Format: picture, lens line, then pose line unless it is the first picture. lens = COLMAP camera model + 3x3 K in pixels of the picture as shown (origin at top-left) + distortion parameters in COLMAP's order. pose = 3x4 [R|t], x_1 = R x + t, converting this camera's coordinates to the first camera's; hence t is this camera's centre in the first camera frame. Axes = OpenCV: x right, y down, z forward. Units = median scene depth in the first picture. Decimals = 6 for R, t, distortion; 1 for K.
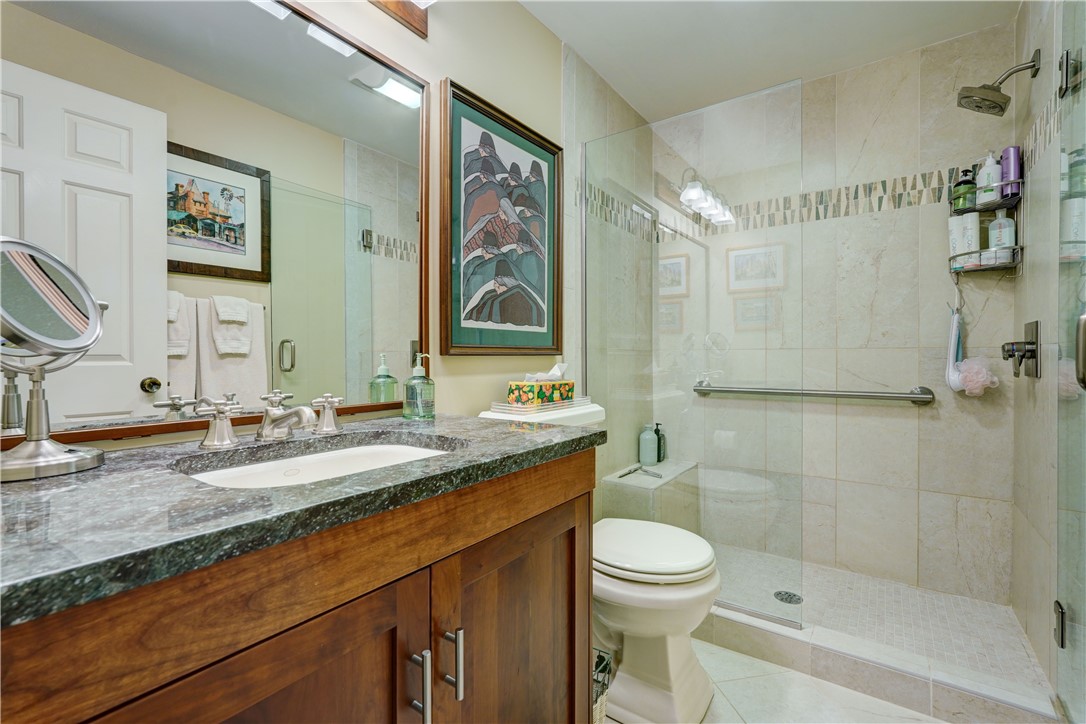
lens RADIAL K [[496.0, 0, 542.5], [0, 496.0, 361.2], [0, 0, 1]] dist [-0.003479, 0.001657]
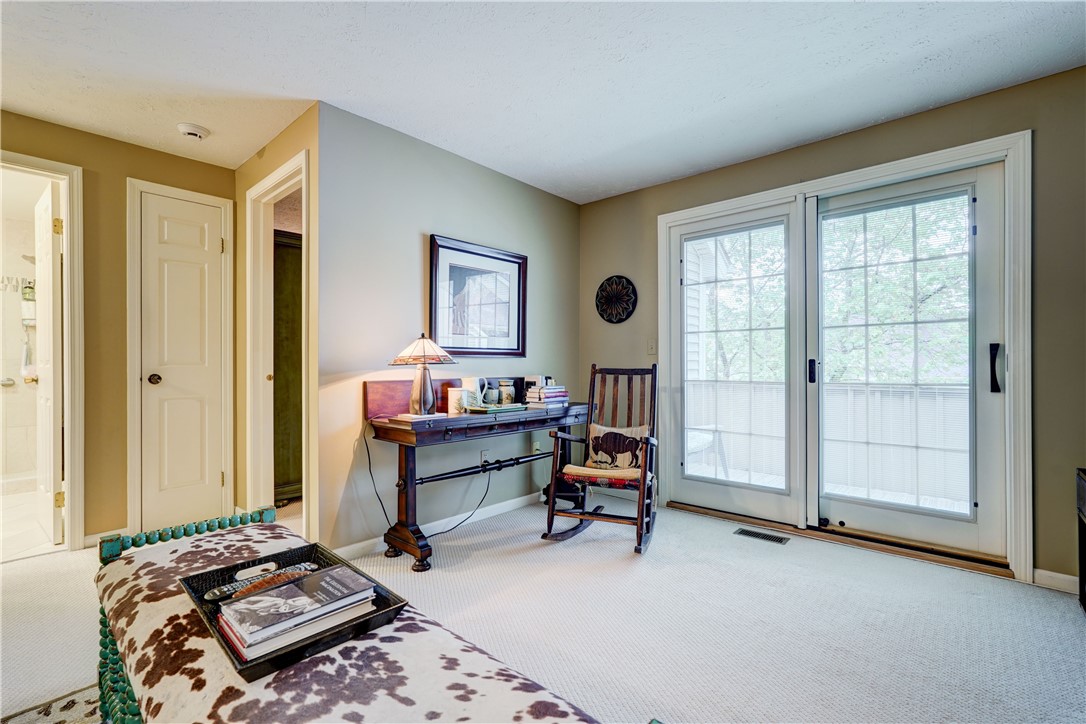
lens RADIAL K [[496.0, 0, 567.8], [0, 496.0, 366.4], [0, 0, 1]] dist [-0.003479, 0.001657]
pose [[0.096002, 0.001977, 0.995379, -1.202314], [0.006497, 0.999975, -0.002613, 0.026890], [-0.995360, 0.006718, 0.095986, -1.719200]]
